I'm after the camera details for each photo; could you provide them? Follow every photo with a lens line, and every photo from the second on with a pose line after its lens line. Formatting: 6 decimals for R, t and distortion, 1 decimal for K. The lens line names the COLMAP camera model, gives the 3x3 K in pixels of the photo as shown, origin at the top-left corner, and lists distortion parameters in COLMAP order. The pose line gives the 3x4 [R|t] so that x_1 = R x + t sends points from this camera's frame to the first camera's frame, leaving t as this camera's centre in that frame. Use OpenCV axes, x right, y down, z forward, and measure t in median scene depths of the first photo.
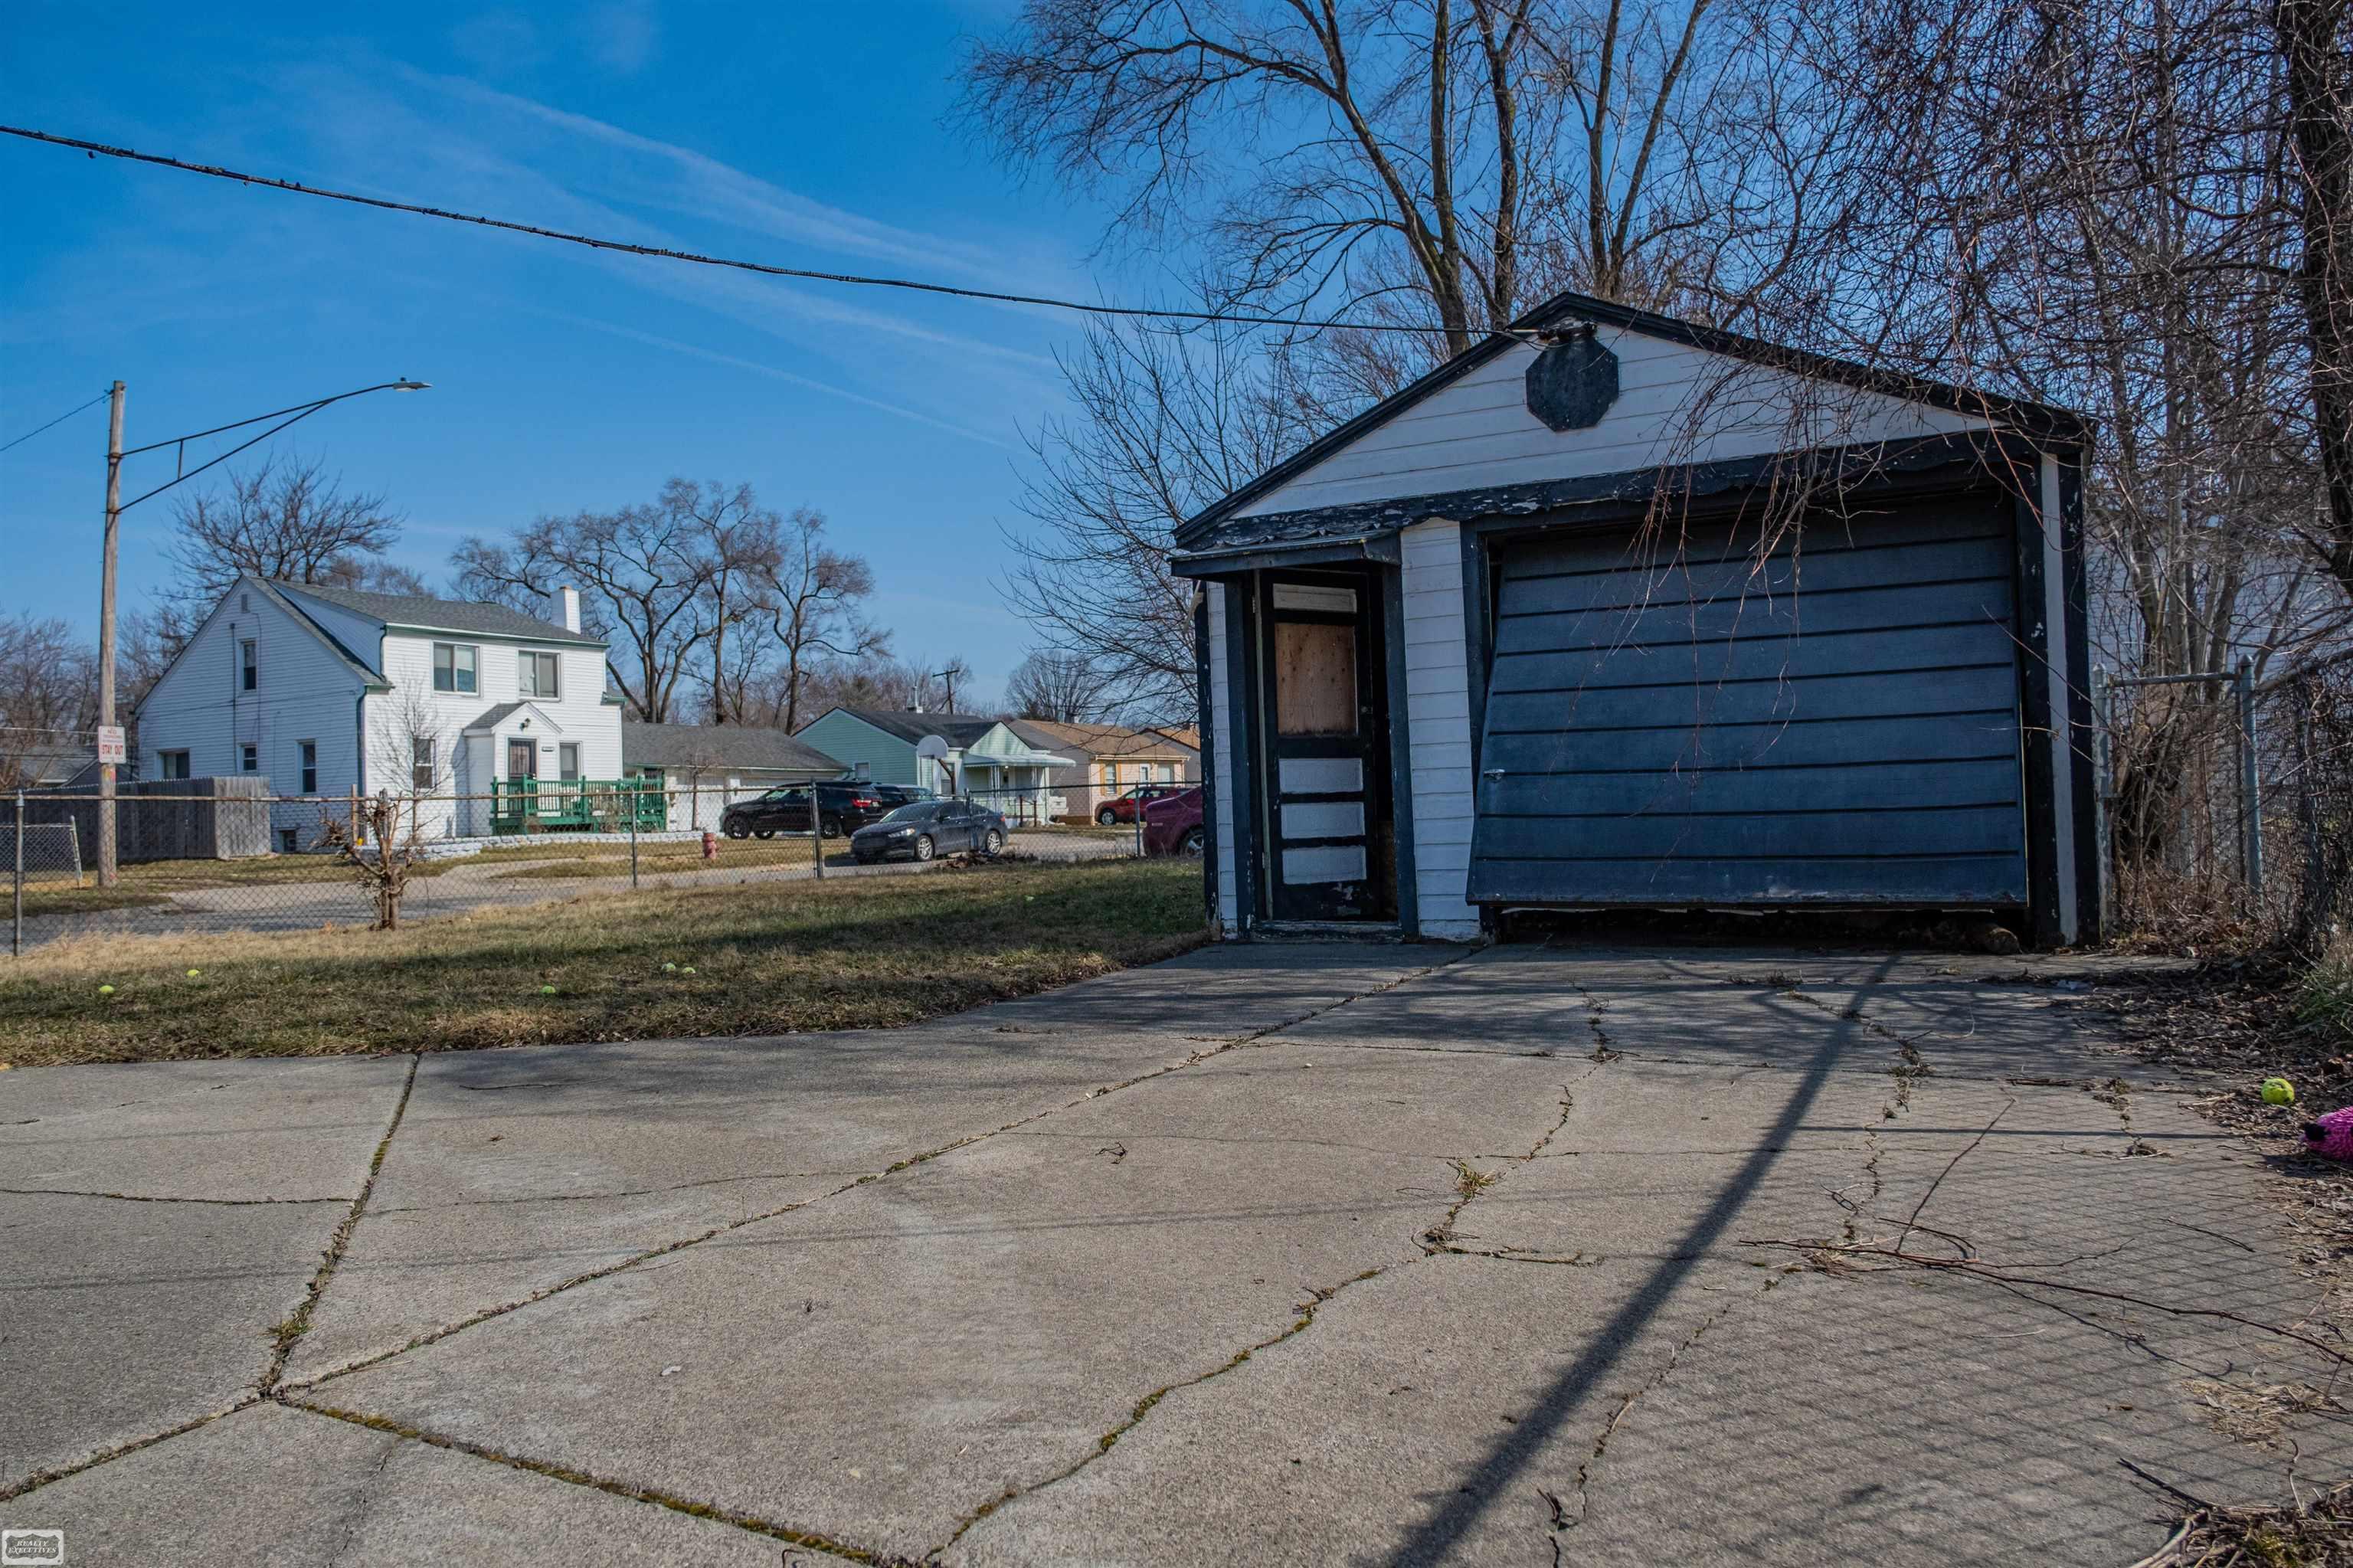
lens RADIAL K [[1591.3, 0, 1172.7], [0, 1591.3, 781.2], [0, 0, 1]] dist [-0.012844, 0.024452]
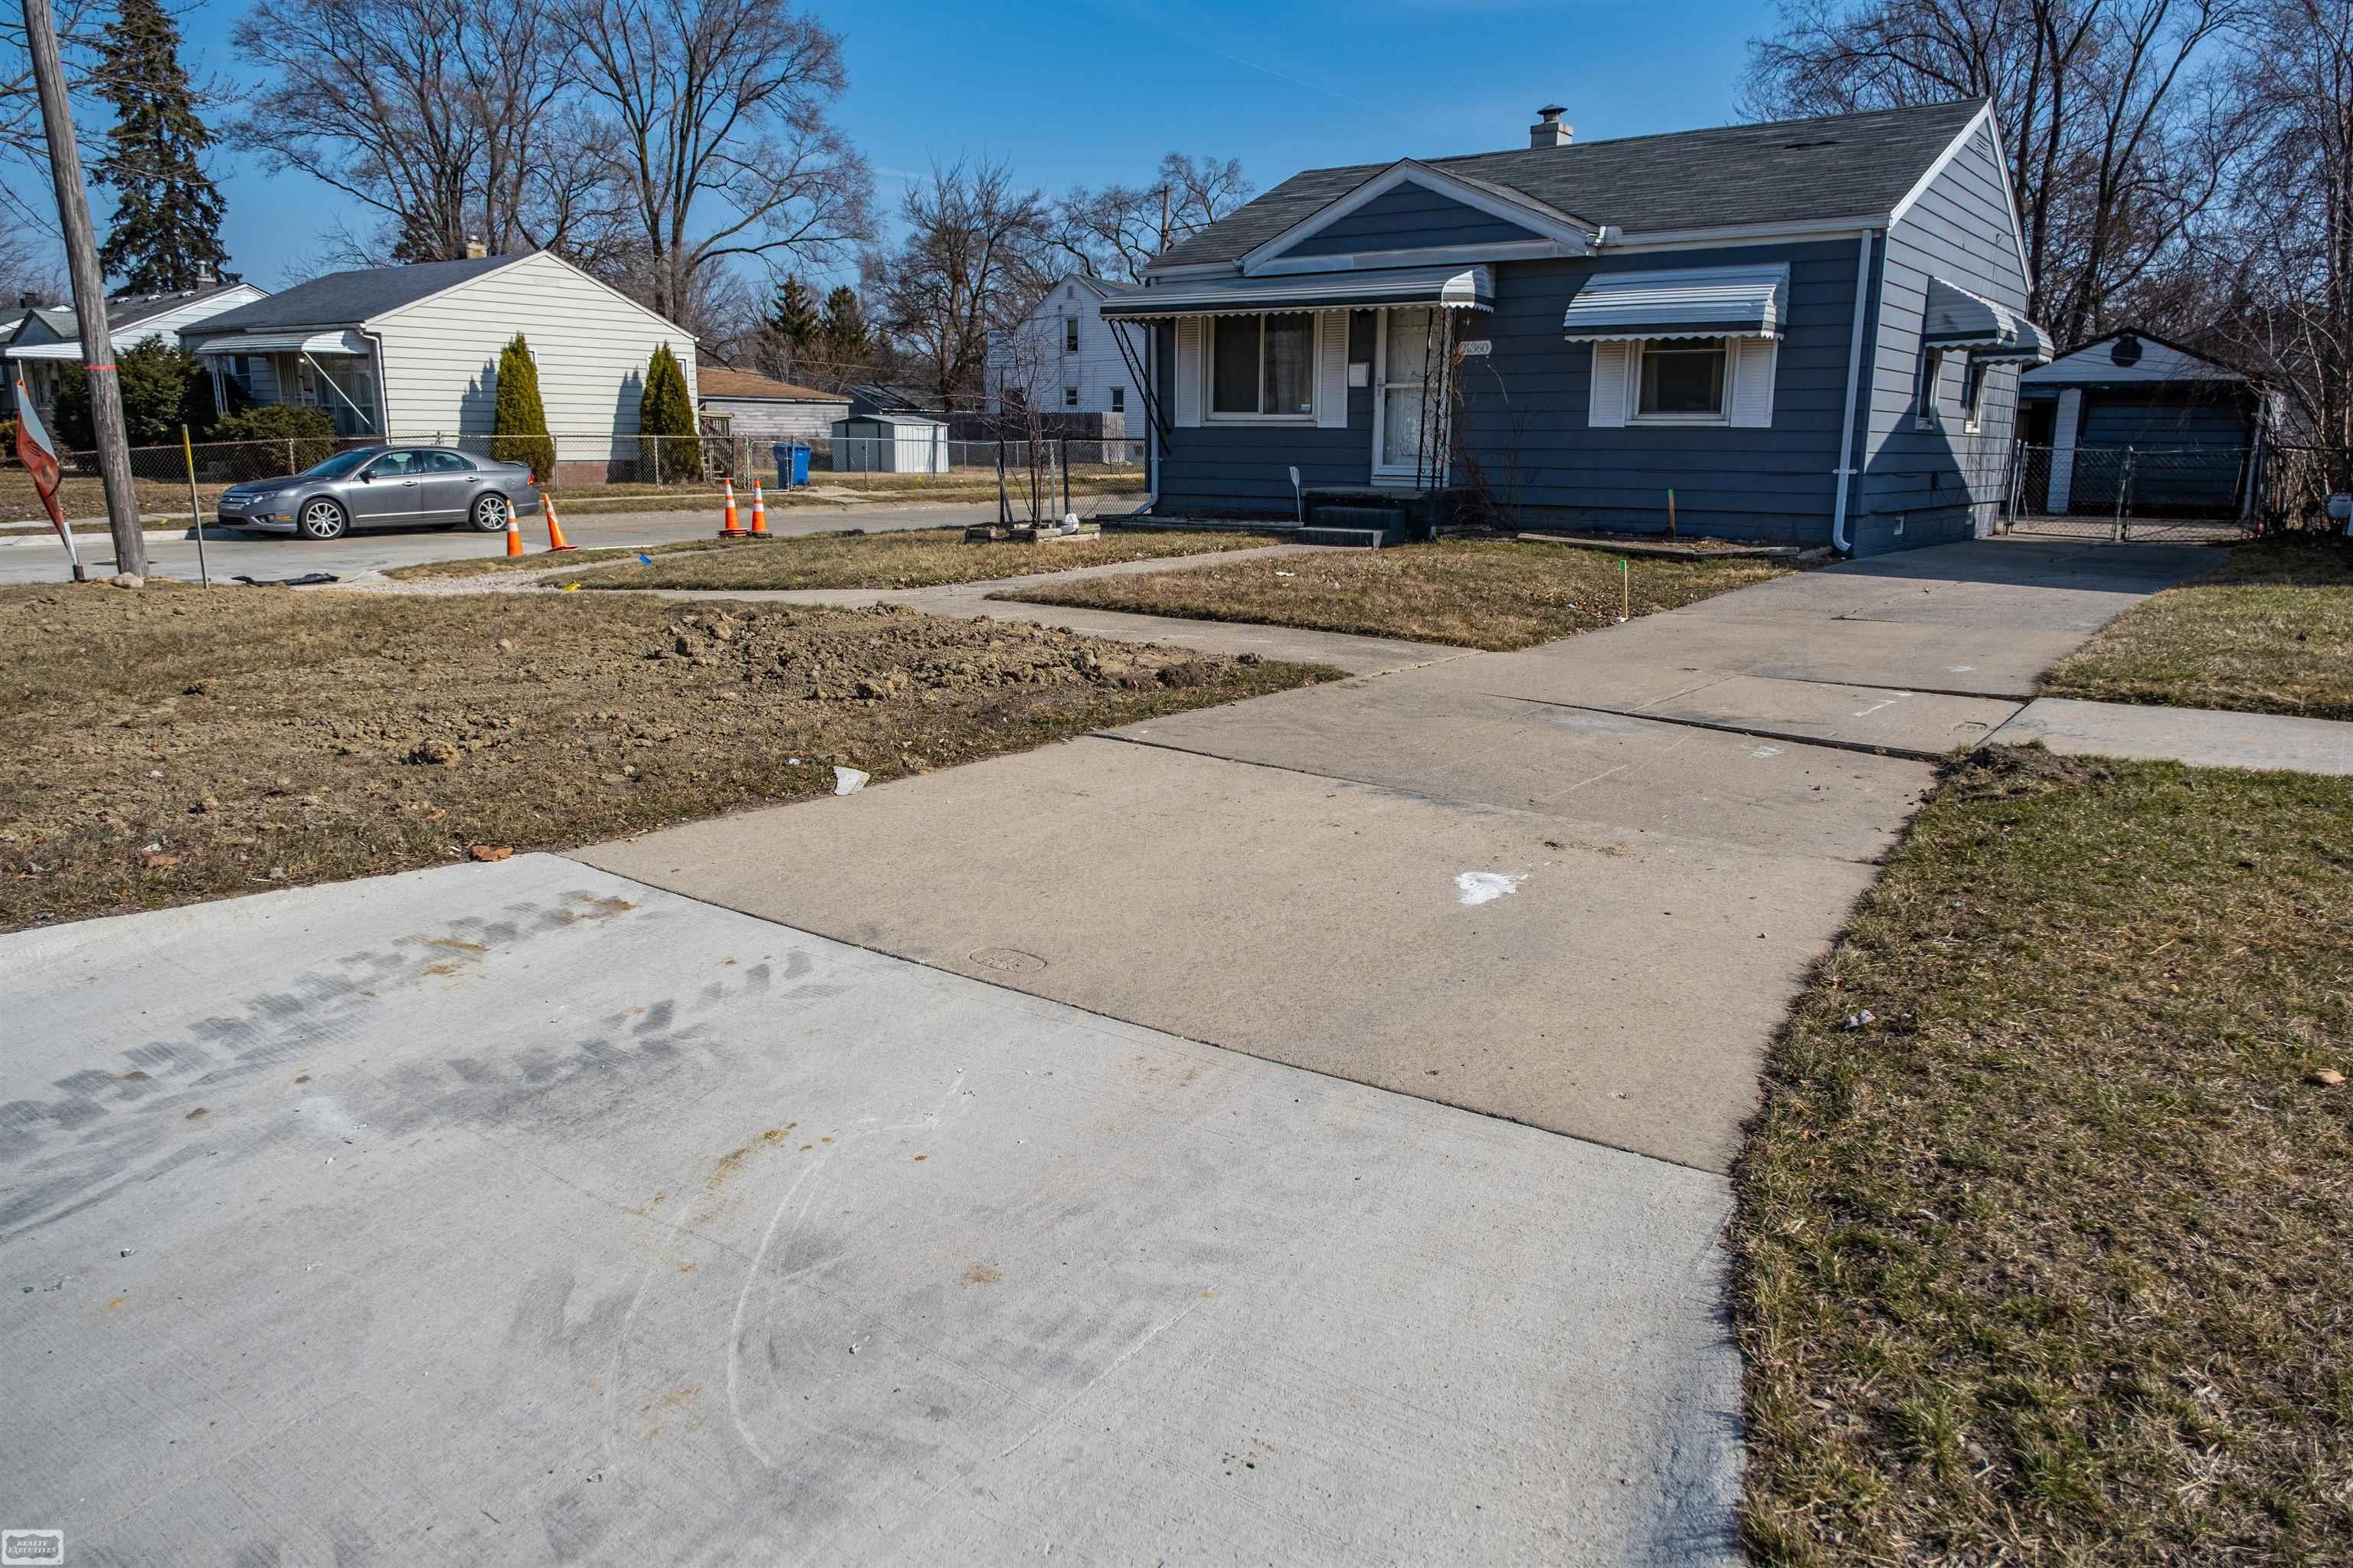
lens RADIAL K [[1591.3, 0, 1185.4], [0, 1591.3, 795.8], [0, 0, 1]] dist [-0.012844, 0.024452]
pose [[0.989269, 0.078886, -0.122983, -0.763732], [-0.048367, 0.971075, 0.233826, -0.015486], [0.137871, -0.225368, 0.964469, -1.699111]]
